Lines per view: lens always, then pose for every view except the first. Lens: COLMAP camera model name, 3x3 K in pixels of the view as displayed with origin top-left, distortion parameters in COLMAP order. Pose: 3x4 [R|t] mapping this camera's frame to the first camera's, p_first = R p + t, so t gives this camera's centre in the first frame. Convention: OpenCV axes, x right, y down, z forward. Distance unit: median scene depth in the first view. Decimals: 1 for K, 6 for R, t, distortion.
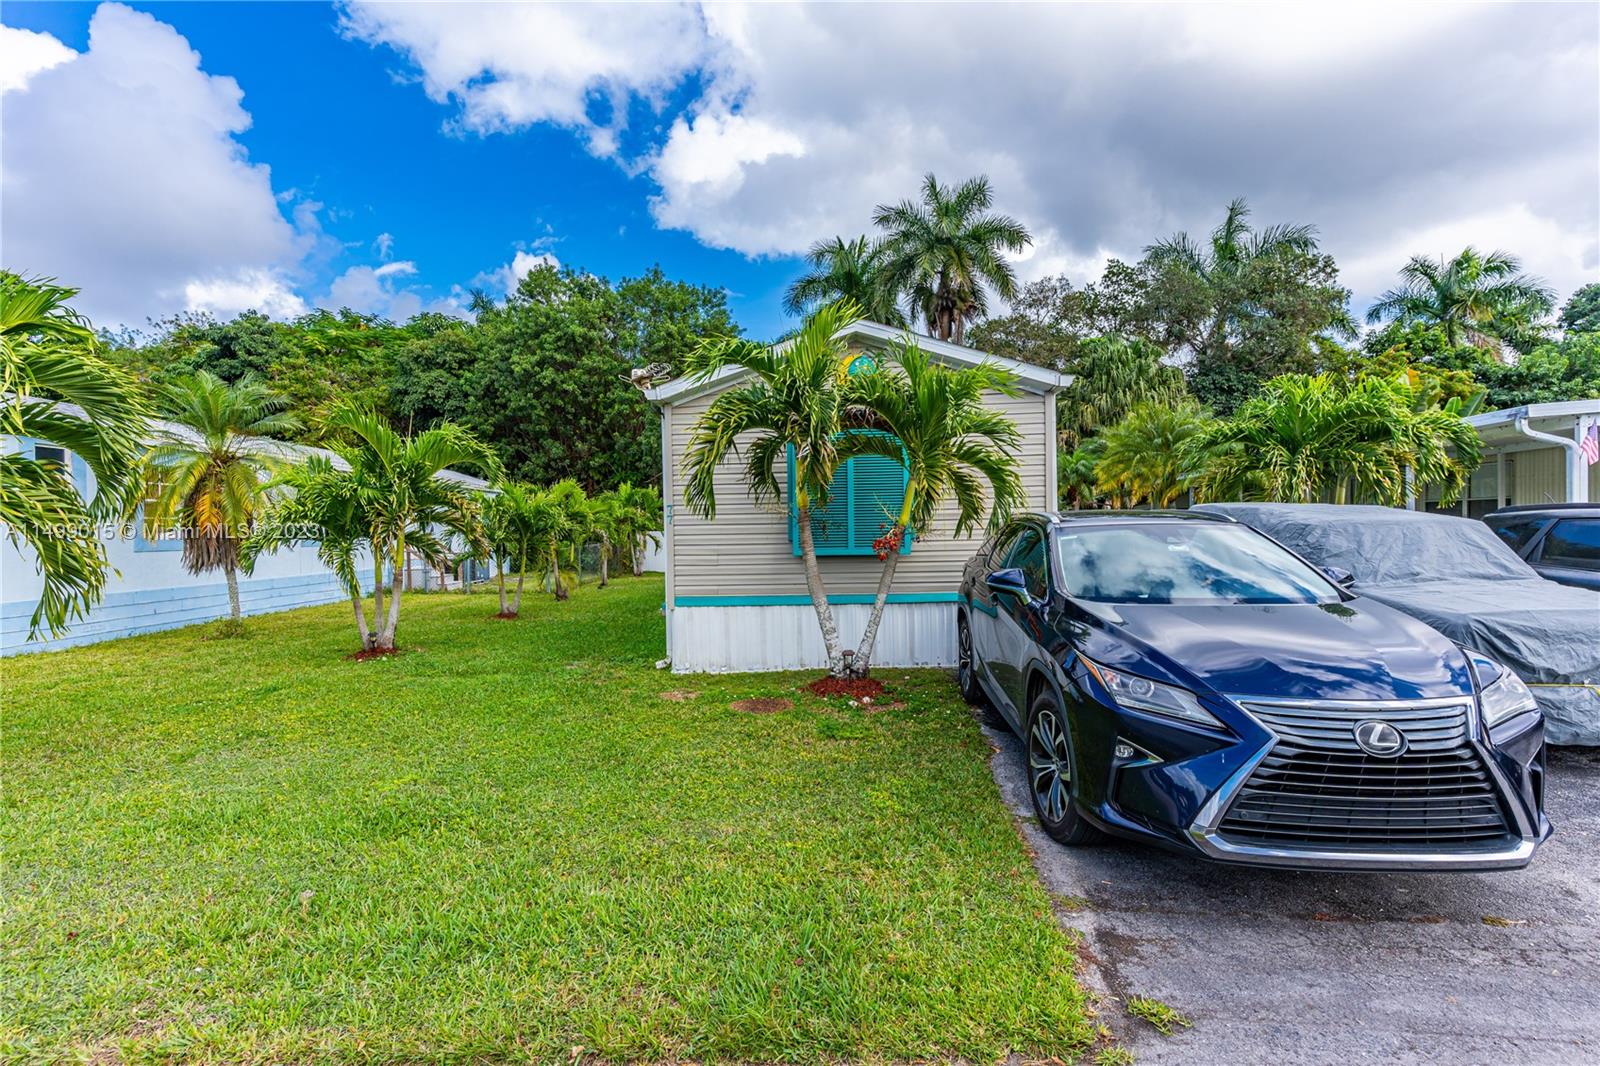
lens RADIAL K [[743.8, 0, 800.0], [0, 743.8, 533.0], [0, 0, 1]] dist [0.031236, 0.000064]
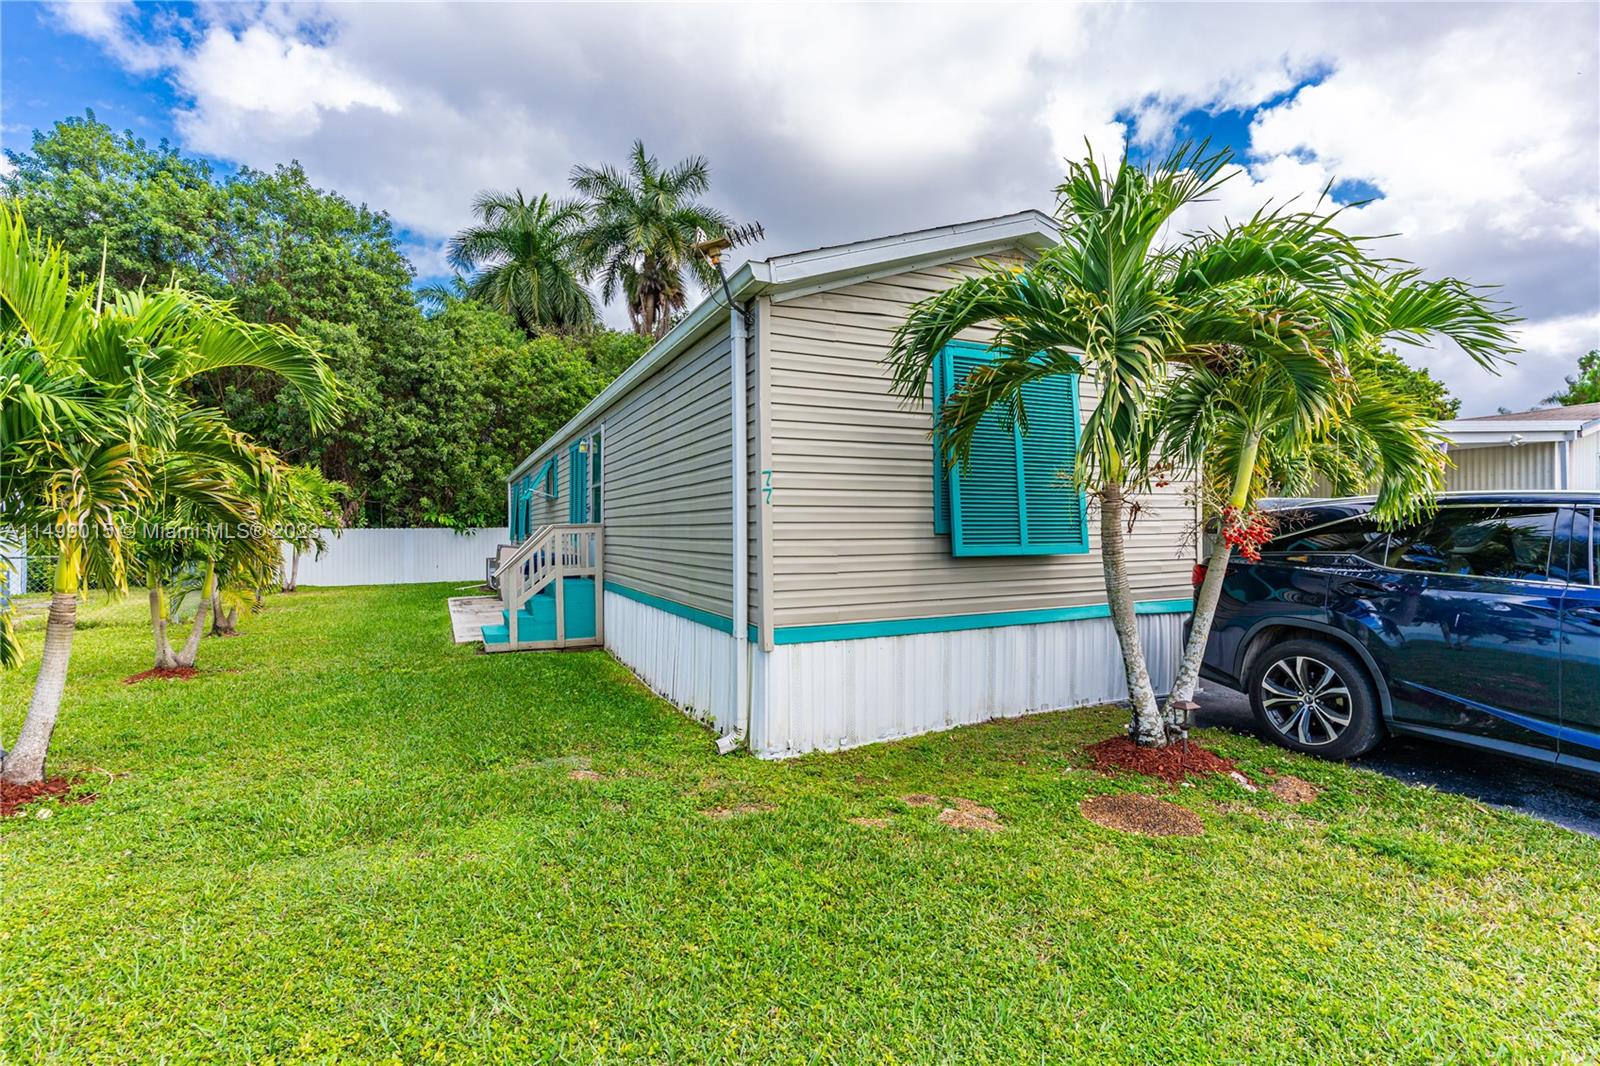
lens RADIAL K [[748.9, 0, 800.0], [0, 748.9, 533.0], [0, 0, 1]] dist [-0.001581, 0.000013]
pose [[0.875277, 0.007397, 0.483565, -0.094484], [-0.004569, 0.999965, -0.007024, 0.003797], [-0.483600, 0.003939, 0.875280, 0.107507]]
